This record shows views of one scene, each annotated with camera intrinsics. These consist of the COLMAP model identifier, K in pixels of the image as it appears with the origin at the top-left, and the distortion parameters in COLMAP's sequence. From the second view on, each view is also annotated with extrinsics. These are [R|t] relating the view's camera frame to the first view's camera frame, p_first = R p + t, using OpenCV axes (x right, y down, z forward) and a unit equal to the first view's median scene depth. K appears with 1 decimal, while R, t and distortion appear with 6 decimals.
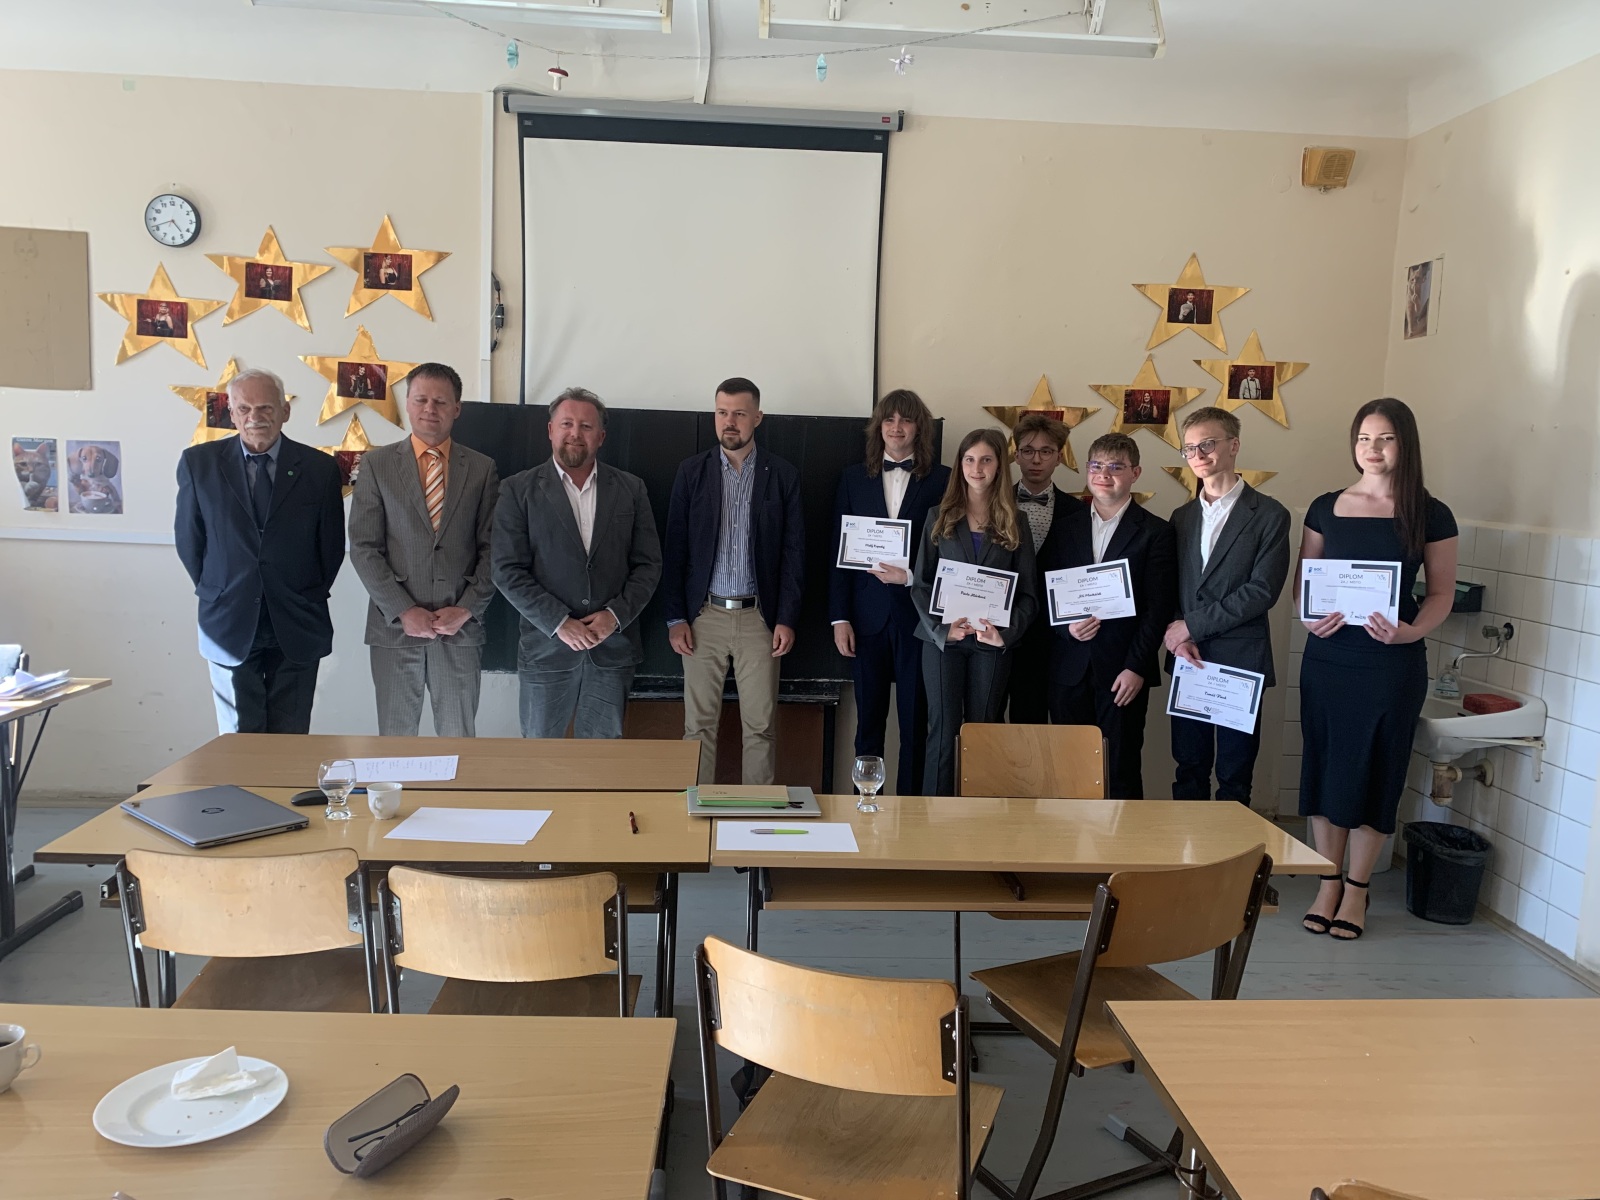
lens RADIAL K [[1215.6, 0, 793.7], [0, 1215.6, 611.5], [0, 0, 1]] dist [-0.004873, 0.007401]
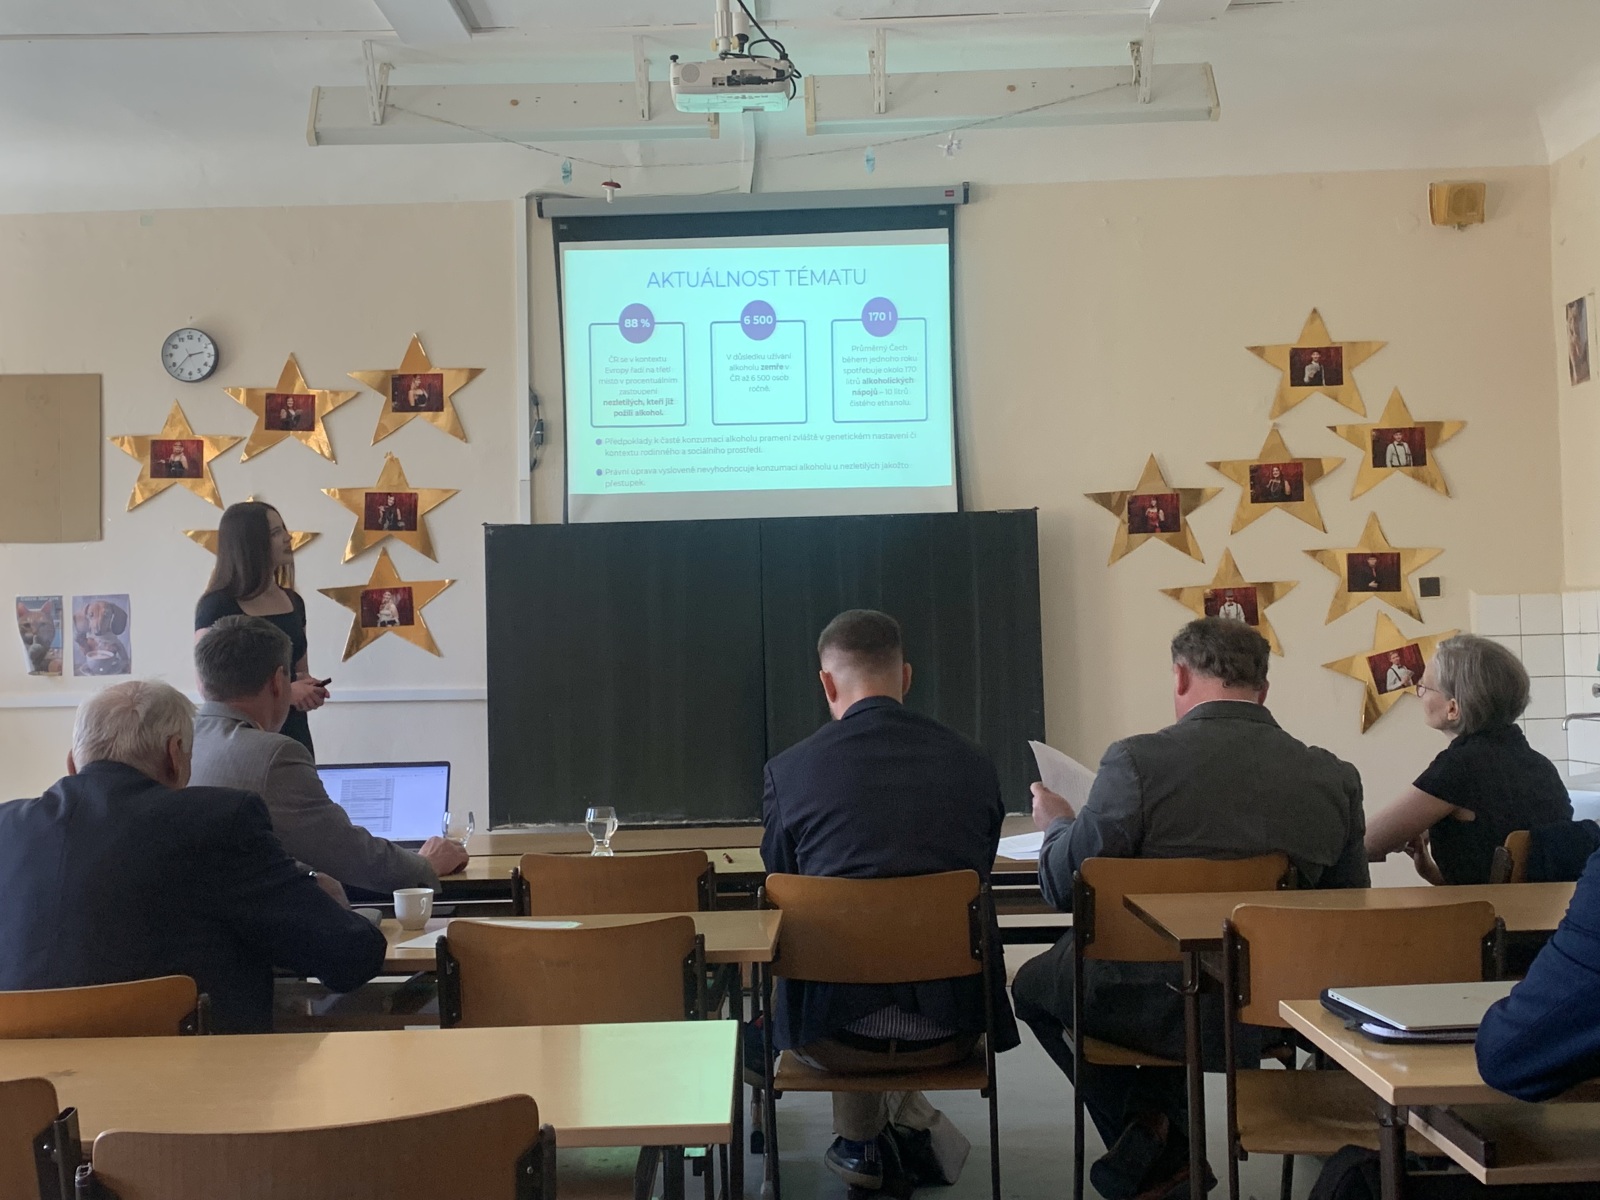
lens RADIAL K [[1973.8, 0, 785.9], [0, 1973.8, 592.5], [0, 0, 1]] dist [0.029044, 0.000000]
pose [[0.996291, -0.065400, -0.055921, 0.016843], [0.055180, 0.984242, -0.168000, 0.134743], [0.066027, 0.164291, 0.984200, -0.425439]]
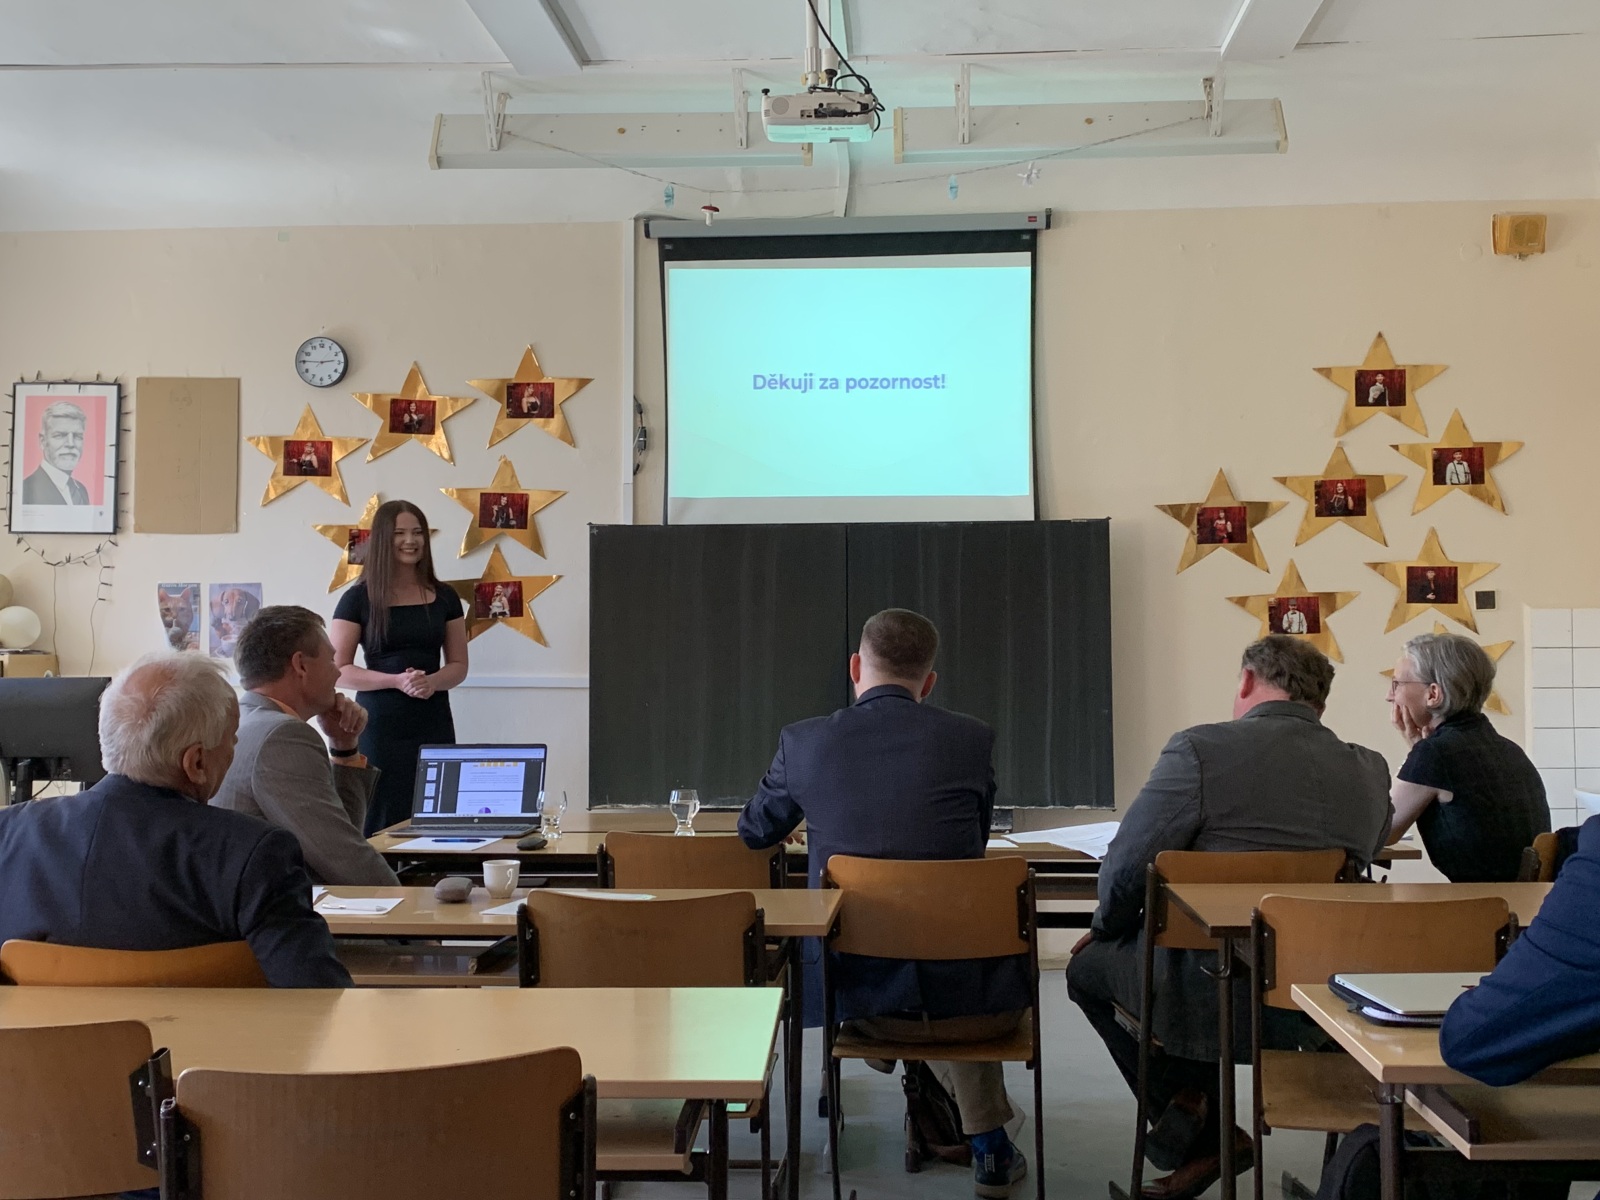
lens RADIAL K [[1870.8, 0, 816.1], [0, 1870.8, 604.2], [0, 0, 1]] dist [0.037386, 0.000000]
pose [[0.994208, -0.045584, -0.097323, 0.036055], [0.029225, 0.986137, -0.163339, 0.137385], [0.103420, 0.159549, 0.981758, -0.437953]]
